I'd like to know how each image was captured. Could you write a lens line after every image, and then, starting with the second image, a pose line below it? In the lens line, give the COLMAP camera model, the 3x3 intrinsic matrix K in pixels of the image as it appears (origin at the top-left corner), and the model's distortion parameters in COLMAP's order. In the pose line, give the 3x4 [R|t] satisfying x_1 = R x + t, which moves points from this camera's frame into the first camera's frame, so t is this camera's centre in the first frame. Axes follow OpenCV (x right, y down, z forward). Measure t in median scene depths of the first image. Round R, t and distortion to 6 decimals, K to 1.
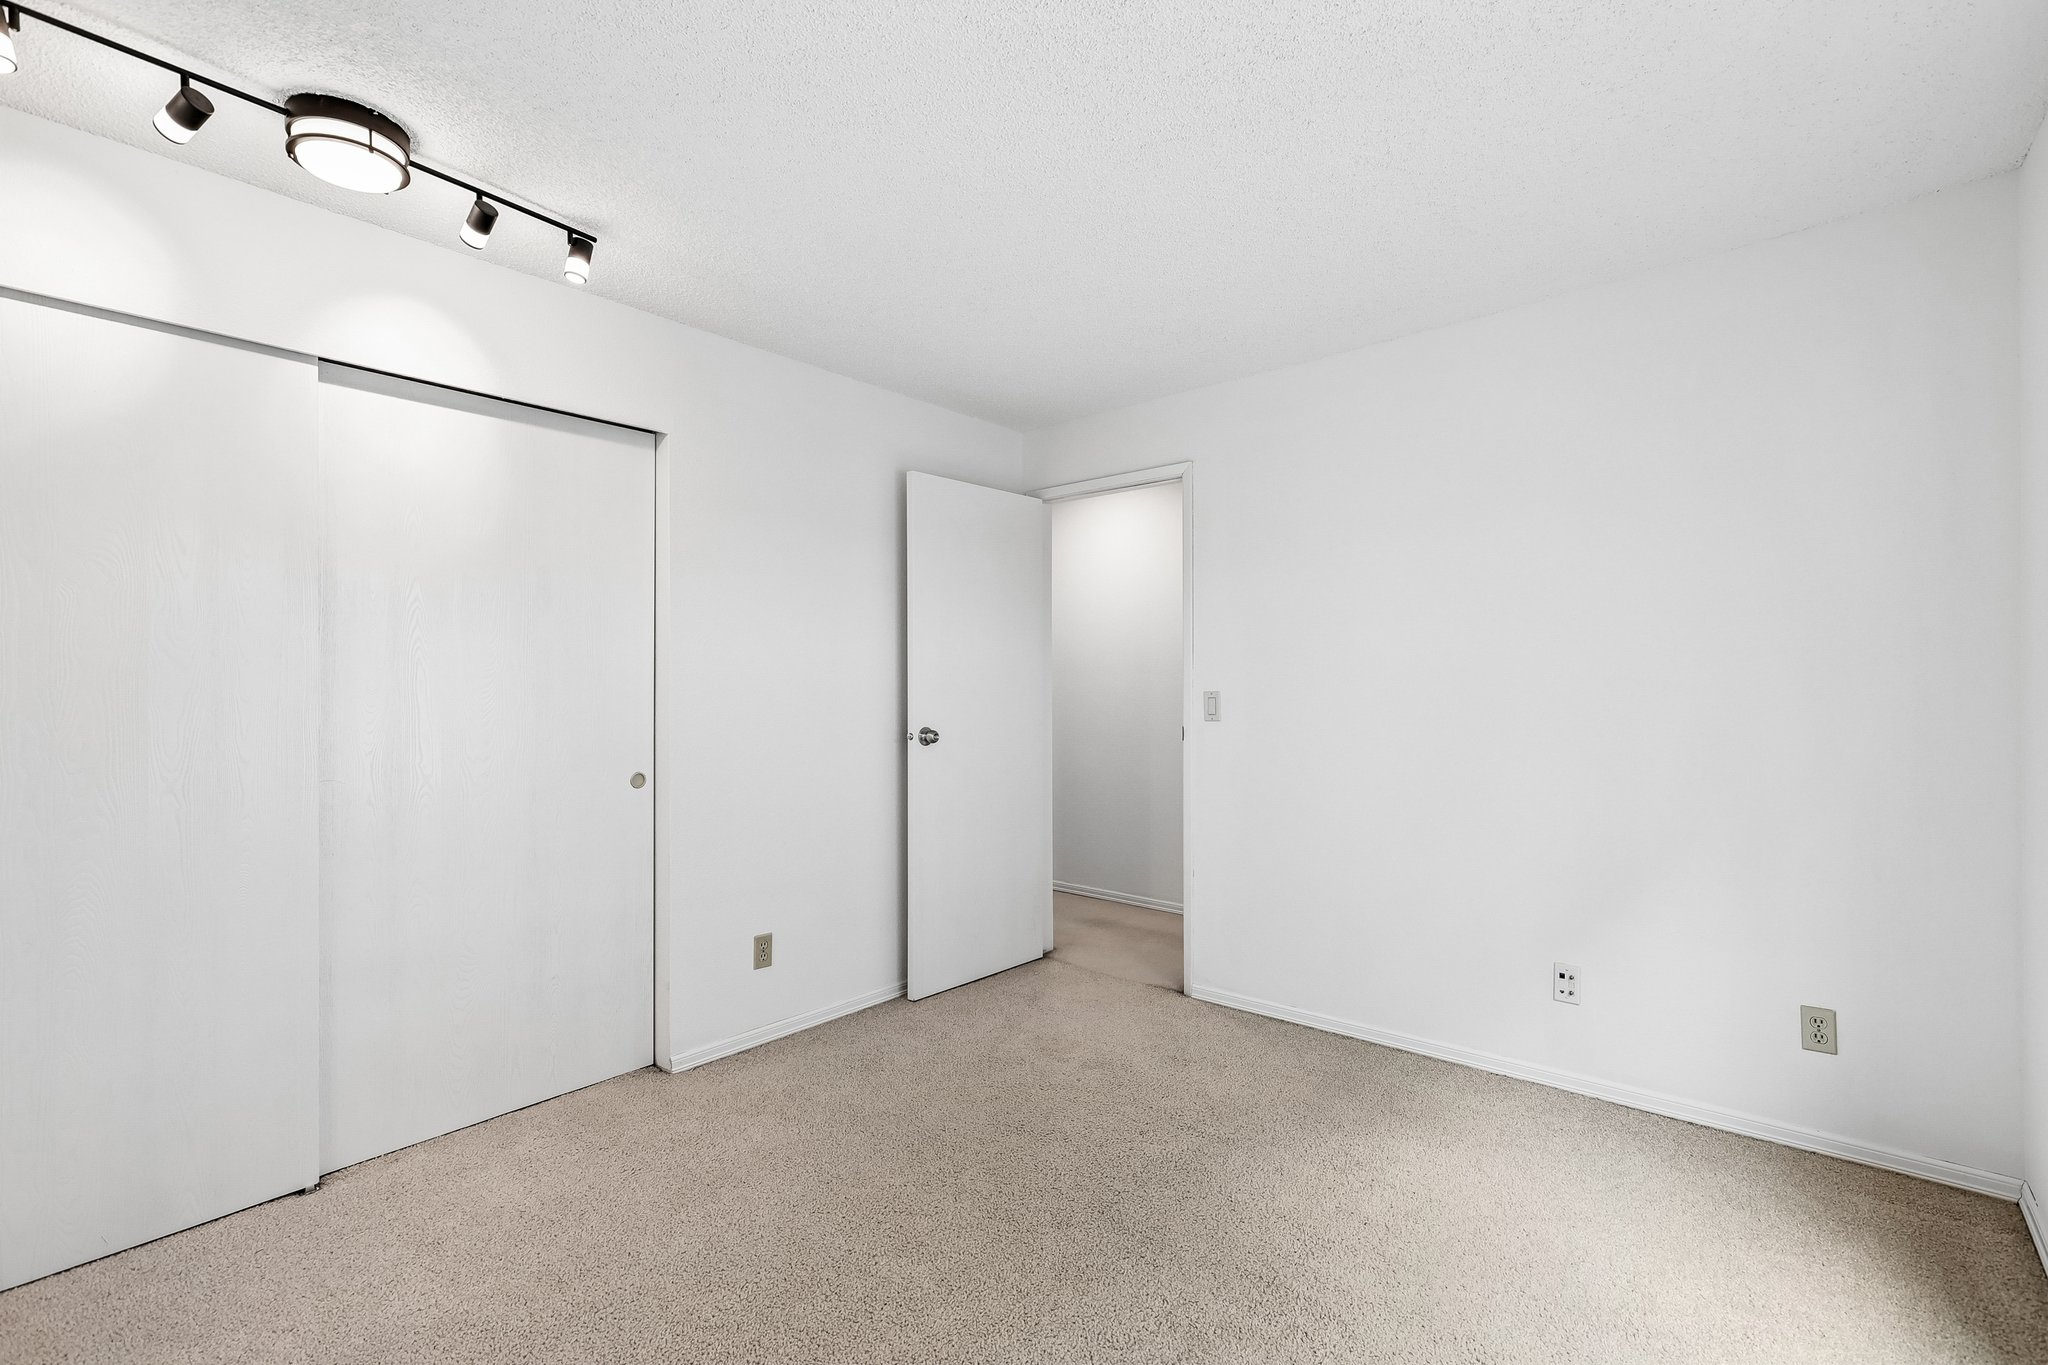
lens RADIAL K [[913.7, 0, 1023.9], [0, 913.7, 682.7], [0, 0, 1]] dist [-0.003959, 0.001236]
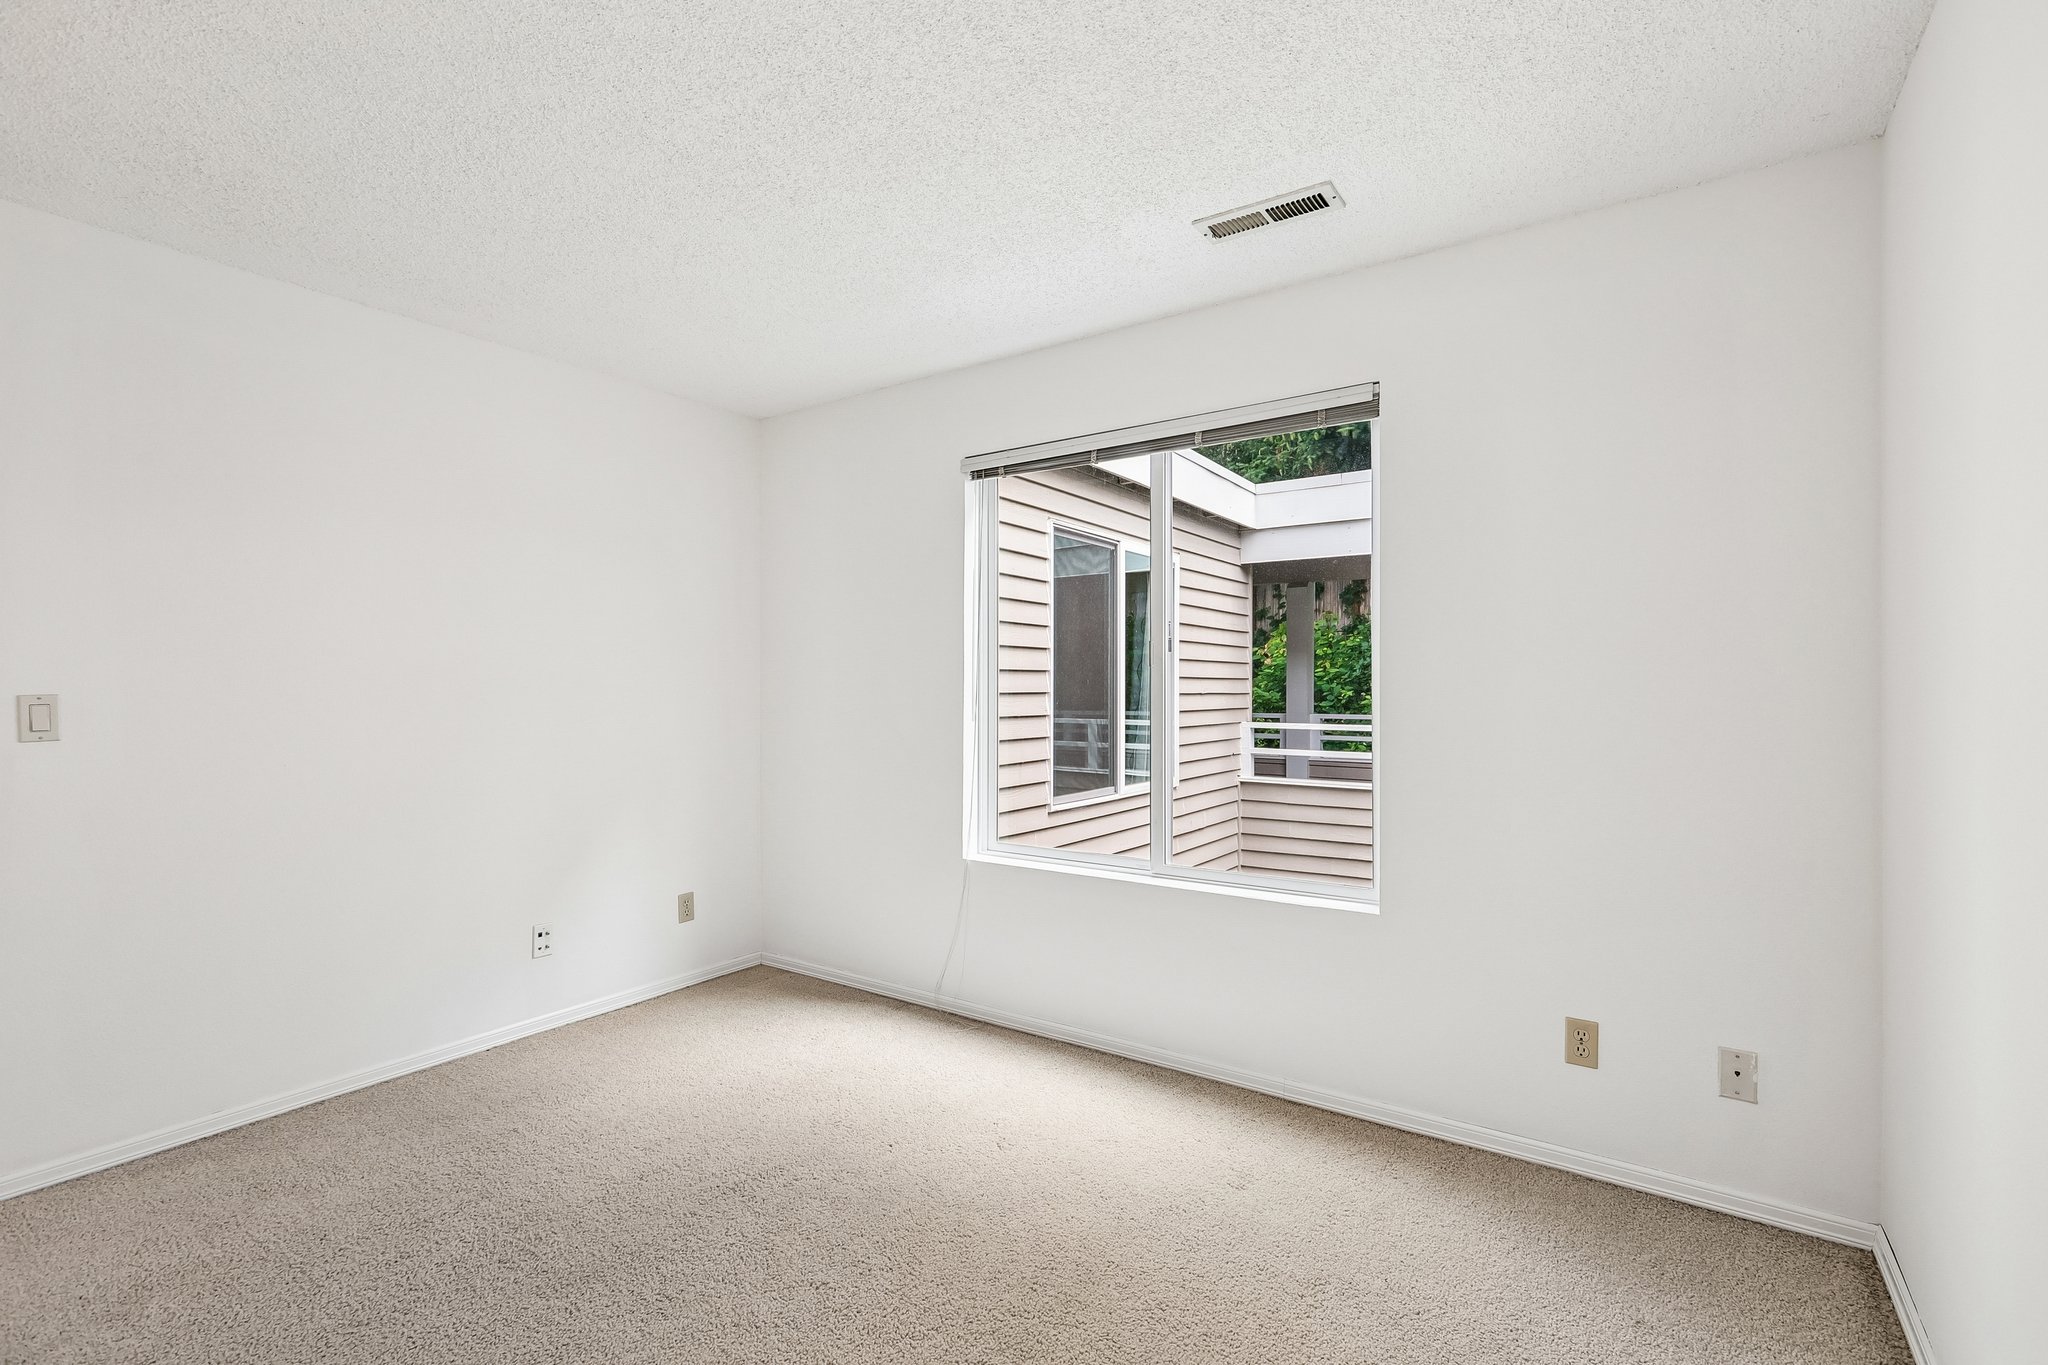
lens RADIAL K [[913.7, 0, 1025.1], [0, 913.7, 686.0], [0, 0, 1]] dist [-0.003959, 0.001236]
pose [[-0.110973, 0.002579, 0.993820, -0.634284], [-0.005314, 0.999981, -0.003189, 0.004449], [-0.993809, -0.005635, -0.110957, 0.515301]]
